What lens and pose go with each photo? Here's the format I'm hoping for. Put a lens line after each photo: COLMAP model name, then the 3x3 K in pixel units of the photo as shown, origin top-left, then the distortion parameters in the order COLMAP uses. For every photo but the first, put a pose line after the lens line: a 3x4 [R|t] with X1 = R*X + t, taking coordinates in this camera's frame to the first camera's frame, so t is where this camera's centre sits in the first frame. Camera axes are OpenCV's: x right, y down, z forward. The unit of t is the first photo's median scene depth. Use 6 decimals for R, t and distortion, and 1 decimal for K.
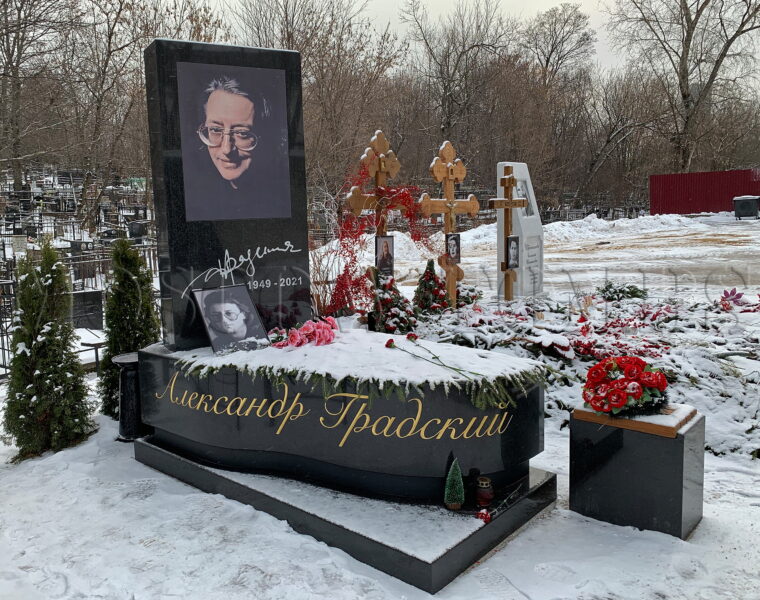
lens RADIAL K [[650.4, 0, 379.6], [0, 650.4, 297.8], [0, 0, 1]] dist [0.041880, -0.006948]
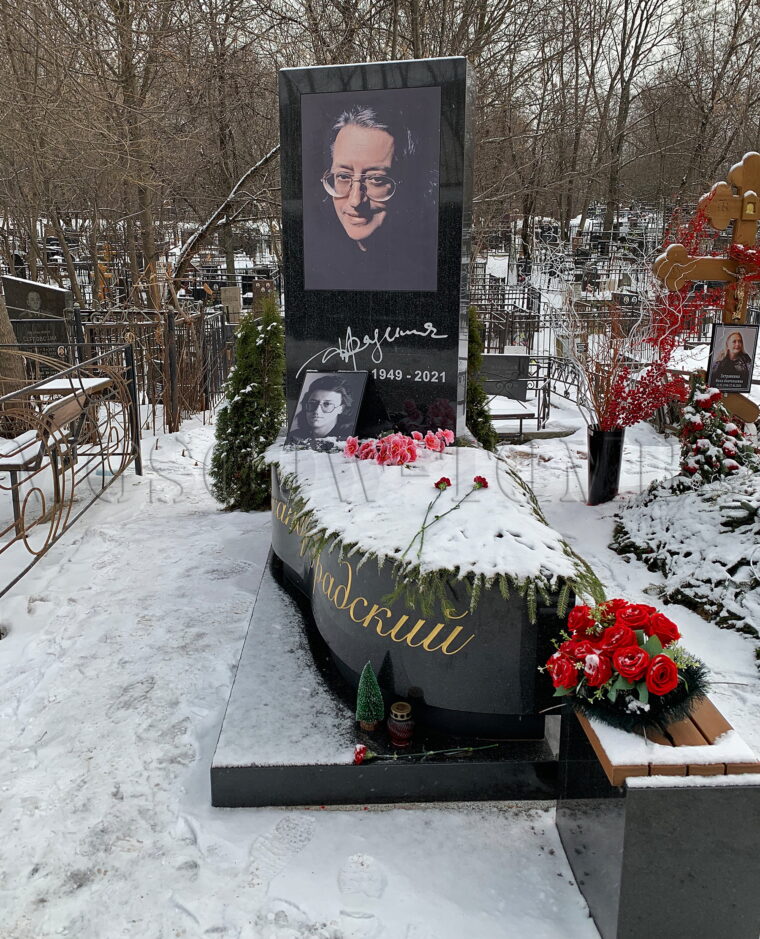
lens RADIAL K [[797.4, 0, 387.7], [0, 797.4, 450.2], [0, 0, 1]] dist [0.057420, -0.021364]
pose [[0.689960, 0.203595, -0.694626, 0.538677], [-0.128363, 0.978834, 0.159396, -0.089909], [0.712375, -0.020812, 0.701490, 0.333025]]
